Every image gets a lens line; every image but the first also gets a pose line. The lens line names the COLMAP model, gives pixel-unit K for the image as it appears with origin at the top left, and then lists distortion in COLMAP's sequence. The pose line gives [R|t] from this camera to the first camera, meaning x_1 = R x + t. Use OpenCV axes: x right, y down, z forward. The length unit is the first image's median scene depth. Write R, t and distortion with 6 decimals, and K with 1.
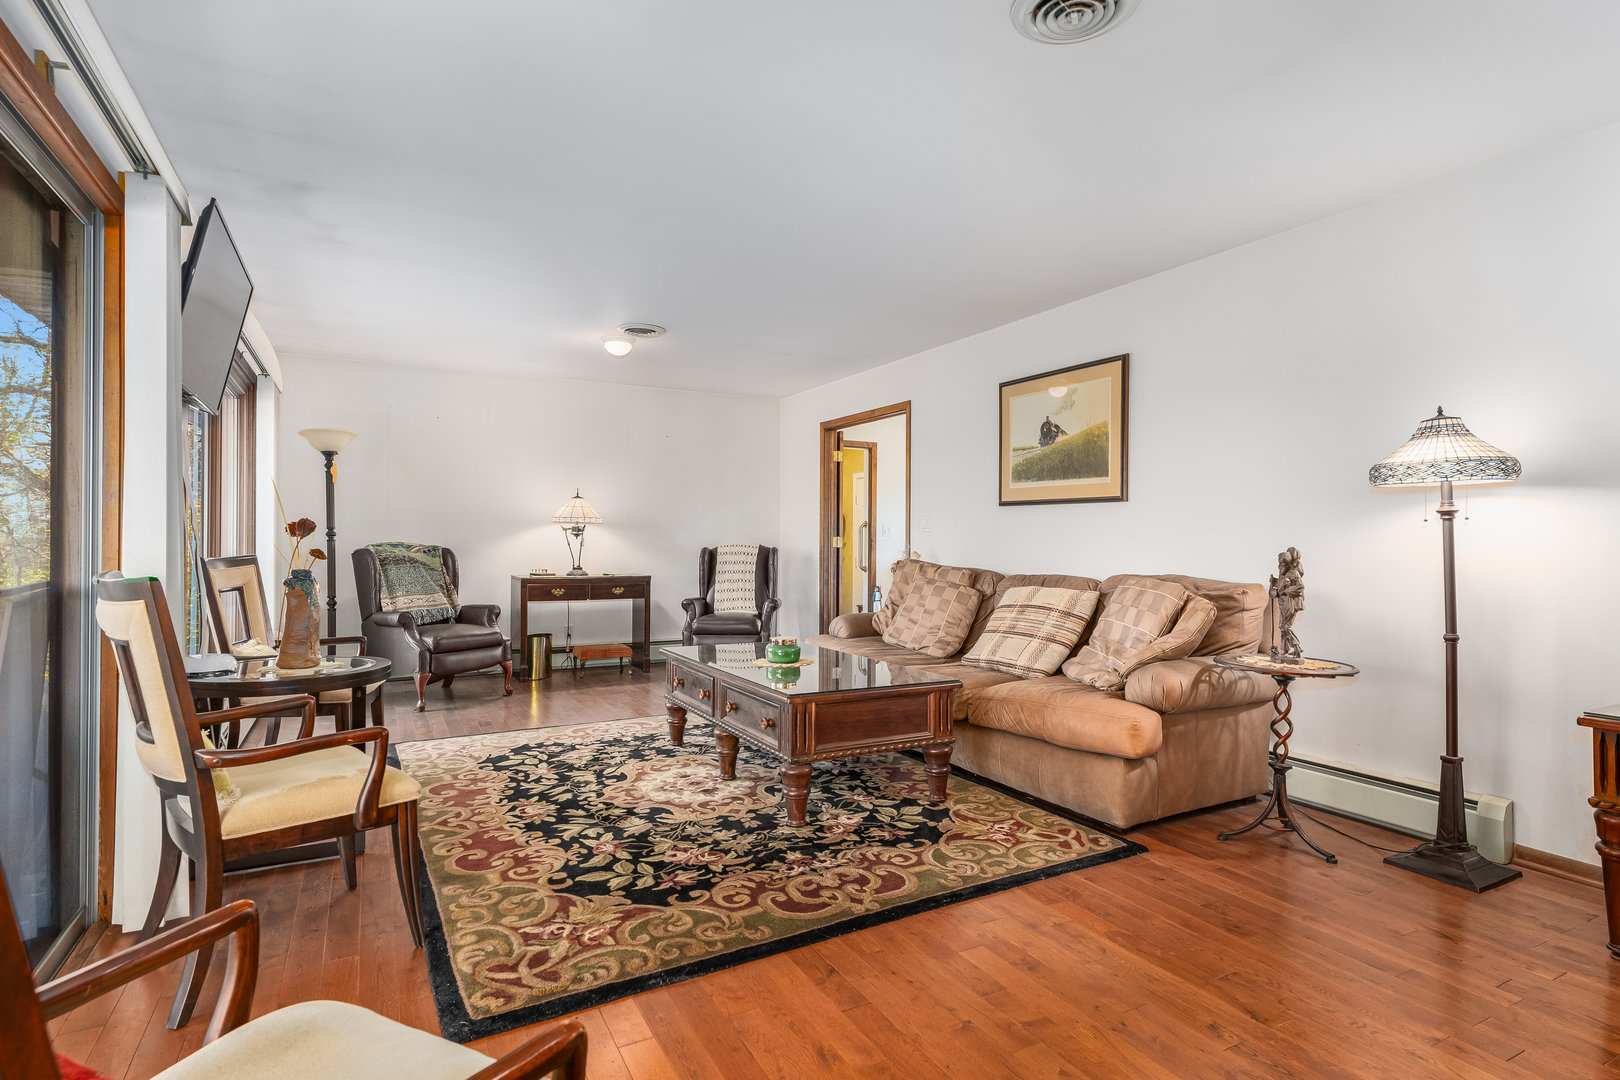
lens RADIAL K [[827.7, 0, 805.7], [0, 827.7, 542.4], [0, 0, 1]] dist [0.001856, 0.000304]
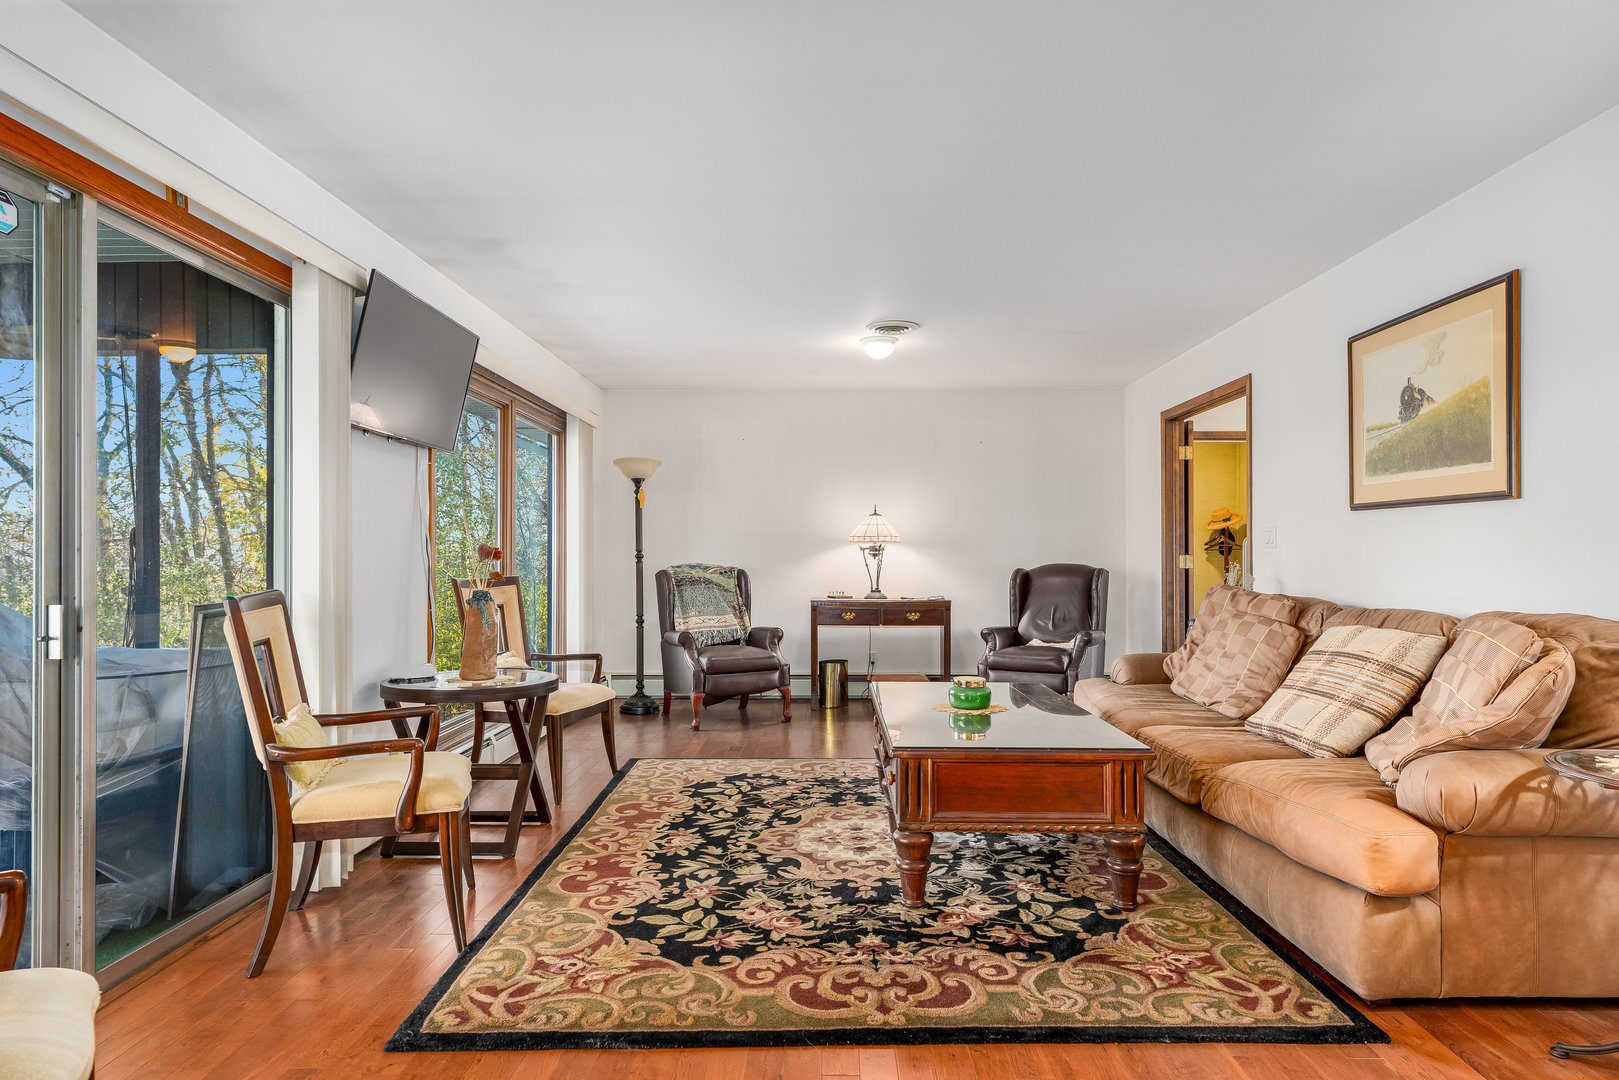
lens RADIAL K [[916.9, 0, 805.7], [0, 916.9, 552.0], [0, 0, 1]] dist [0.001833, 0.000106]
pose [[0.871887, -0.008960, -0.489625, 0.322265], [0.004087, 0.999931, -0.011022, -0.002617], [0.489690, 0.007609, 0.871864, 0.131983]]
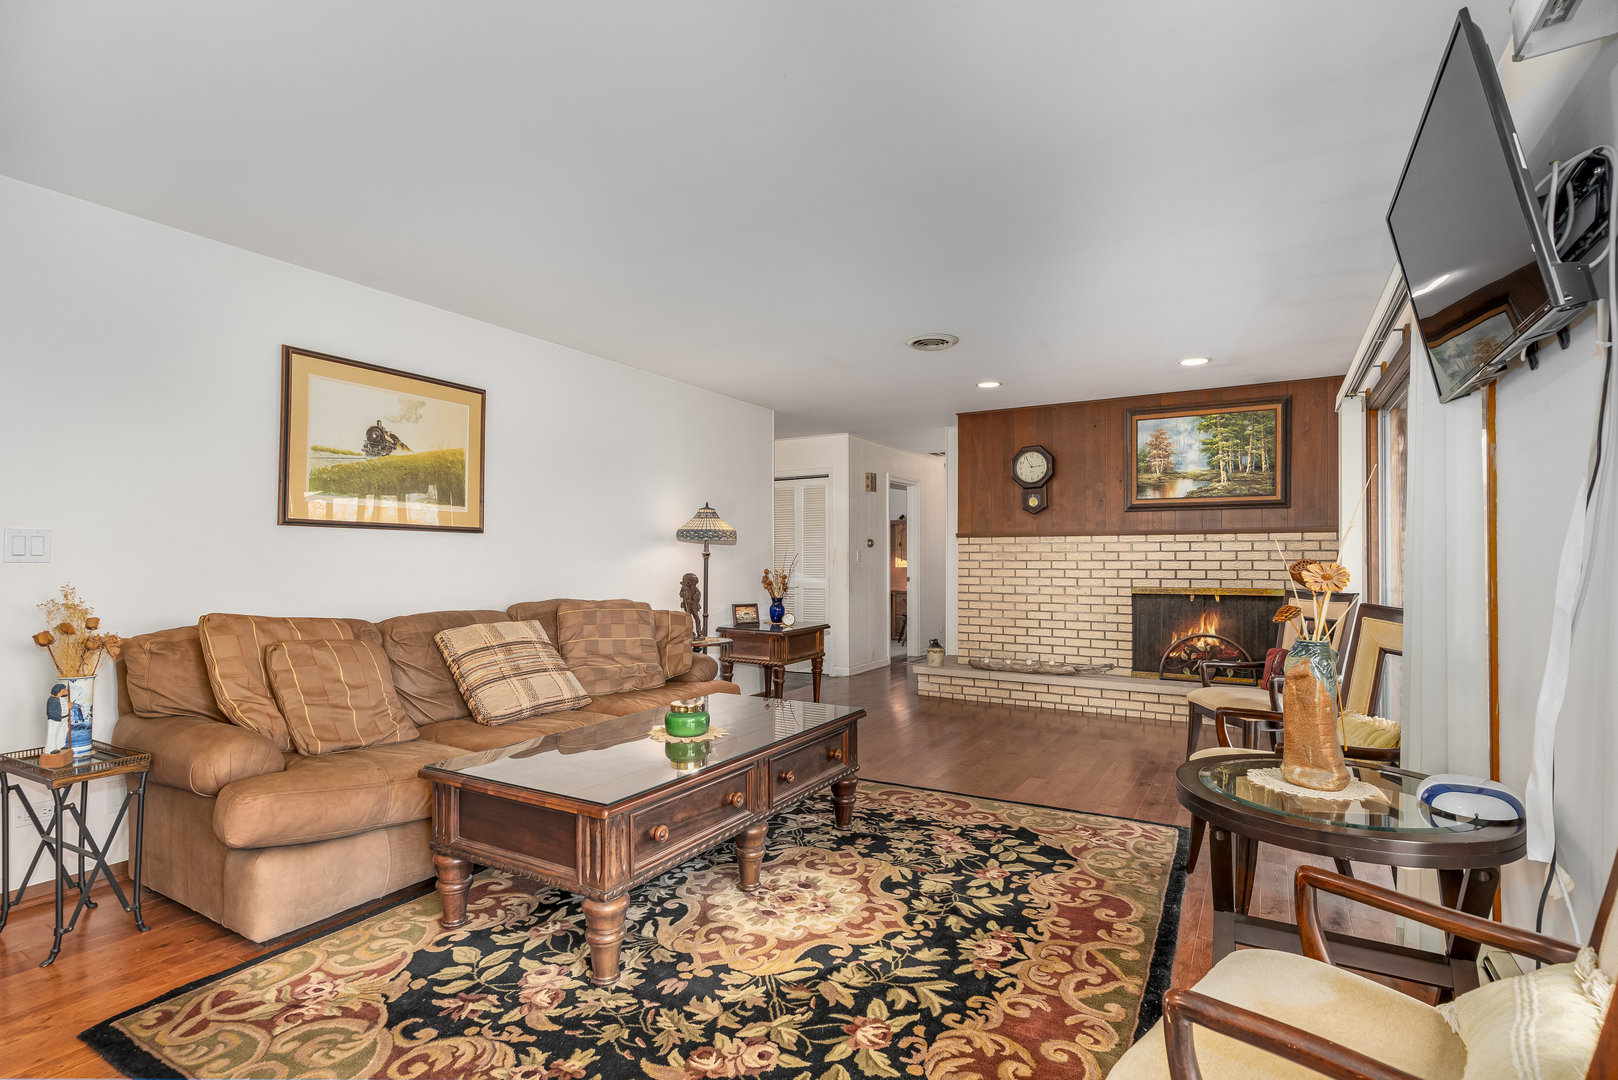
lens RADIAL K [[778.4, 0, 810.6], [0, 778.4, 552.9], [0, 0, 1]] dist [-0.001652, -0.000035]
pose [[-0.526804, 0.002058, 0.849984, -0.822145], [0.000107, 0.999997, -0.002355, -0.029046], [-0.849987, -0.001150, -0.526803, 1.478006]]
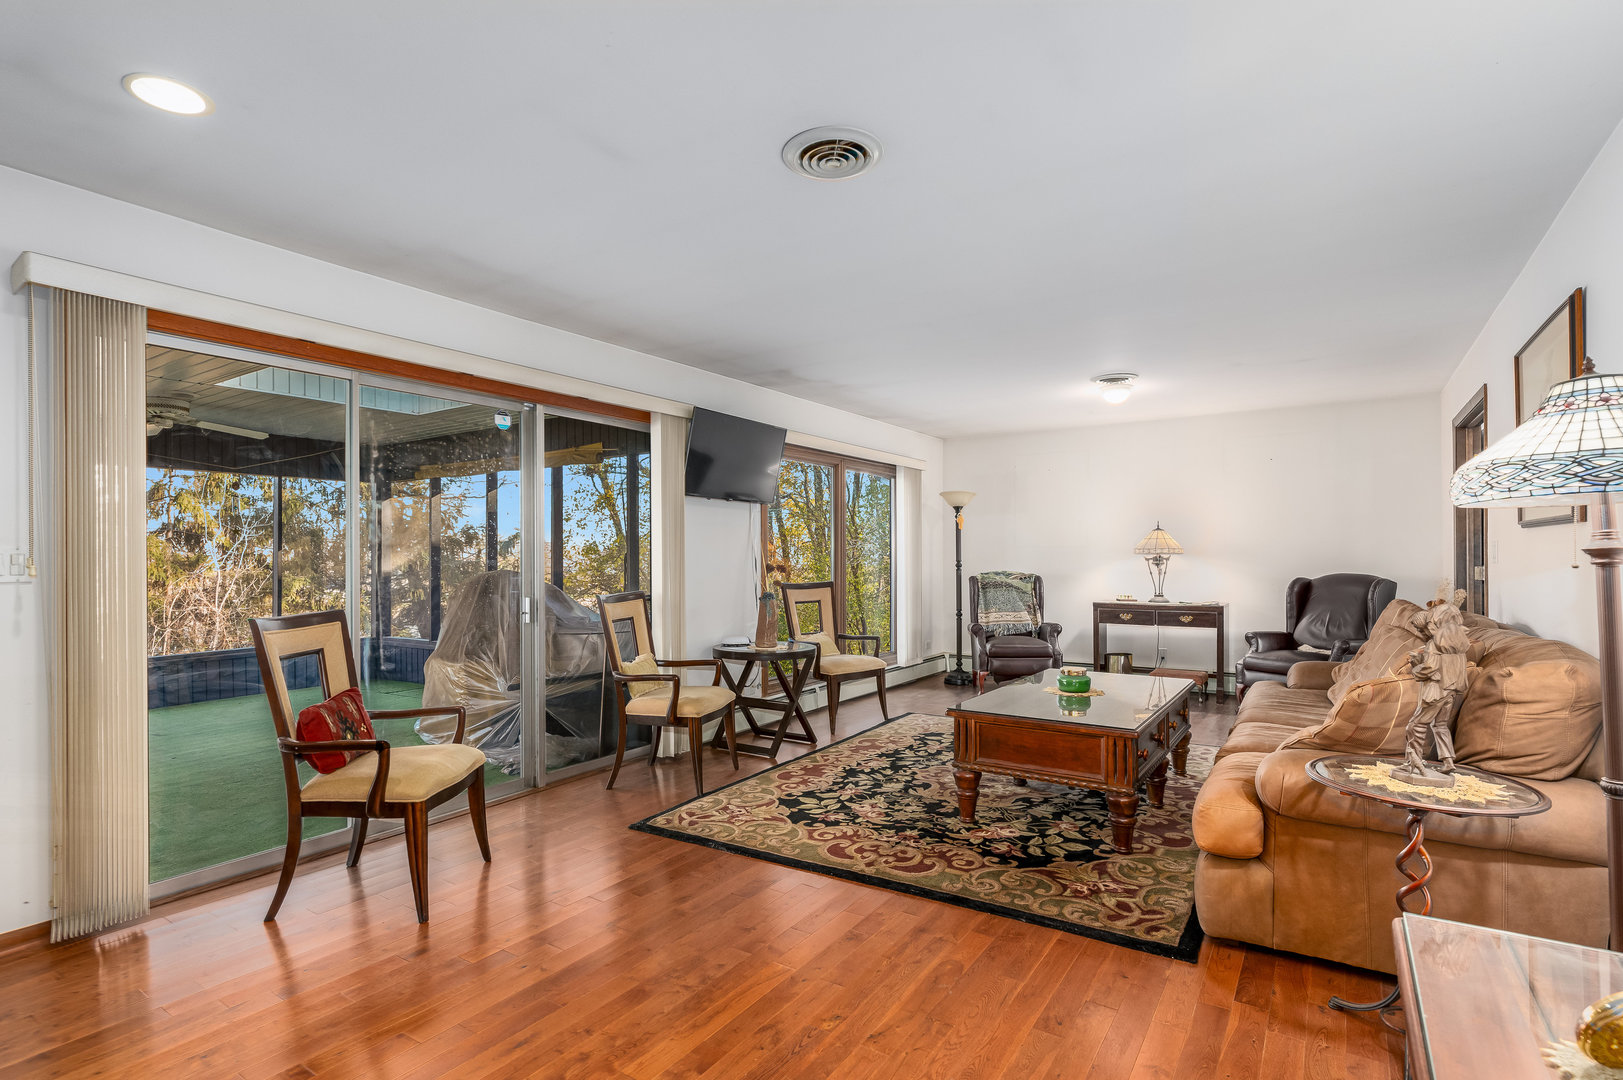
lens RADIAL K [[780.8, 0, 813.1], [0, 780.8, 552.9], [0, 0, 1]] dist [-0.001652, -0.000035]
pose [[0.478751, -0.012921, -0.877856, 0.801544], [0.003910, 0.999913, -0.012586, -0.025791], [0.877942, 0.002593, 0.478760, 0.252733]]
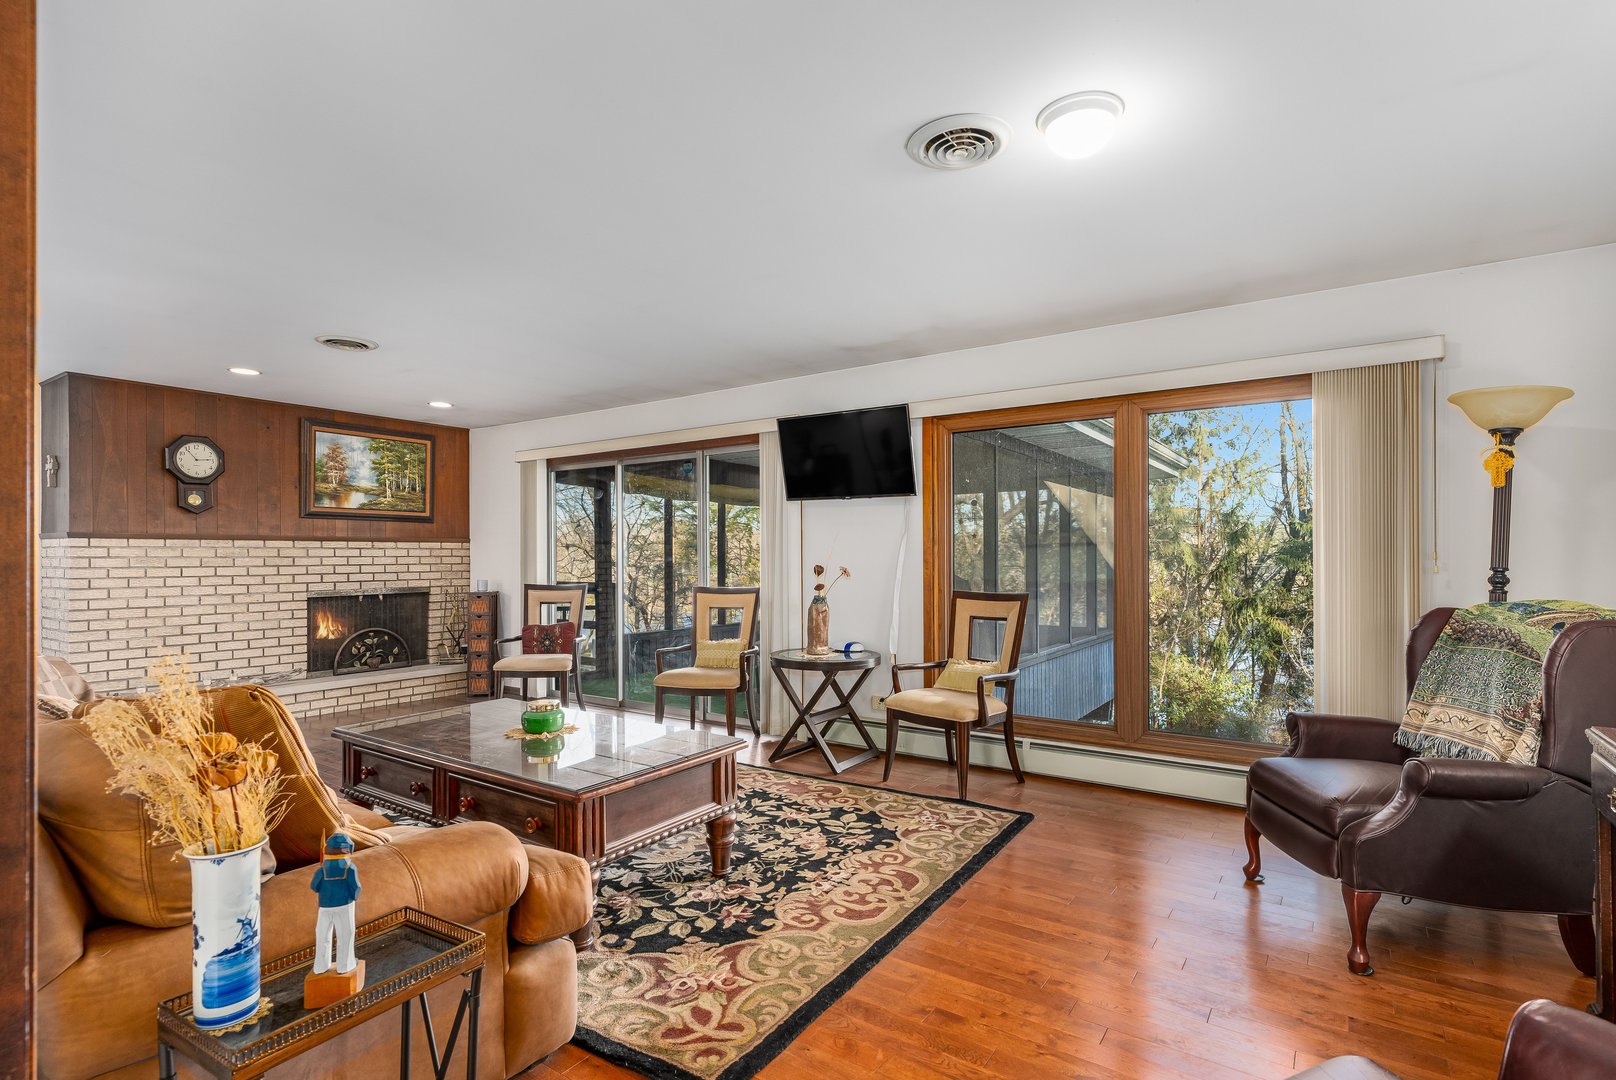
lens RADIAL K [[785.4, 0, 819.0], [0, 785.4, 553.7], [0, 0, 1]] dist [0.000762, 0.000045]
pose [[-0.880974, -0.003490, -0.473152, 0.121868], [-0.002900, 0.999994, -0.001977, -0.043578], [0.473155, -0.000369, -0.880979, 2.119073]]
